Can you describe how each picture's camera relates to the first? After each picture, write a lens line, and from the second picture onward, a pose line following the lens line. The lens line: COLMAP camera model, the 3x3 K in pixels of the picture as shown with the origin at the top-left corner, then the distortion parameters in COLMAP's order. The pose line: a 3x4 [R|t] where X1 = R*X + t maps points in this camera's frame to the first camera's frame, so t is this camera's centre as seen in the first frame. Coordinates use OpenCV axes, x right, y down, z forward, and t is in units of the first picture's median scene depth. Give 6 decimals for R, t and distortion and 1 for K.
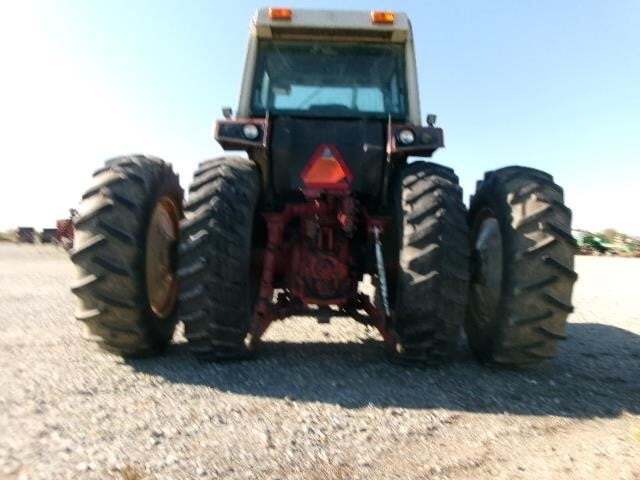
lens RADIAL K [[527.3, 0, 322.0], [0, 527.3, 240.9], [0, 0, 1]] dist [-0.006869, 0.013948]
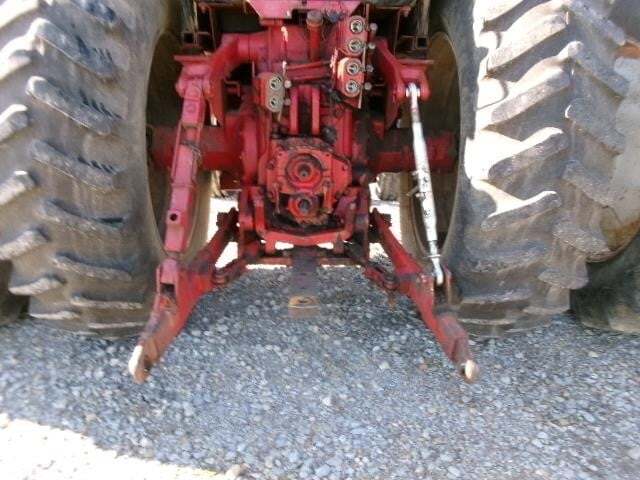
lens RADIAL K [[527.3, 0, 322.7], [0, 527.3, 243.9], [0, 0, 1]] dist [-0.006869, 0.013948]
pose [[0.999532, -0.022703, 0.020485, 0.010587], [0.015613, 0.954910, 0.296485, -0.032223], [-0.026292, -0.296027, 0.954818, 0.529069]]
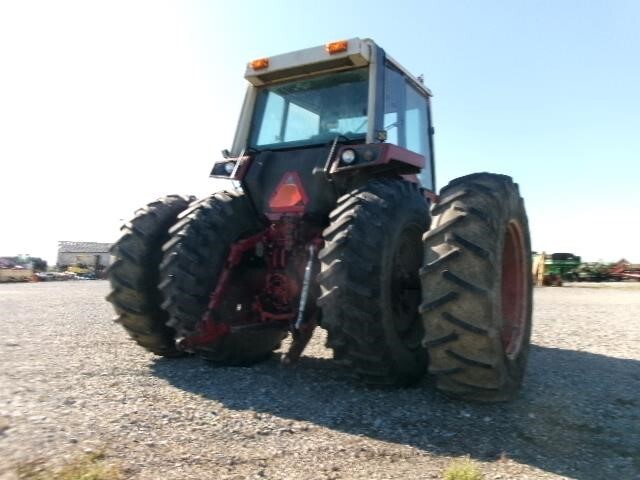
lens RADIAL K [[527.3, 0, 318.6], [0, 527.3, 240.3], [0, 0, 1]] dist [-0.006869, 0.013948]
pose [[0.864838, -0.039283, -0.500512, 0.650130], [0.005995, 0.997671, -0.067945, 0.035952], [0.502015, 0.055761, 0.863059, 0.101992]]
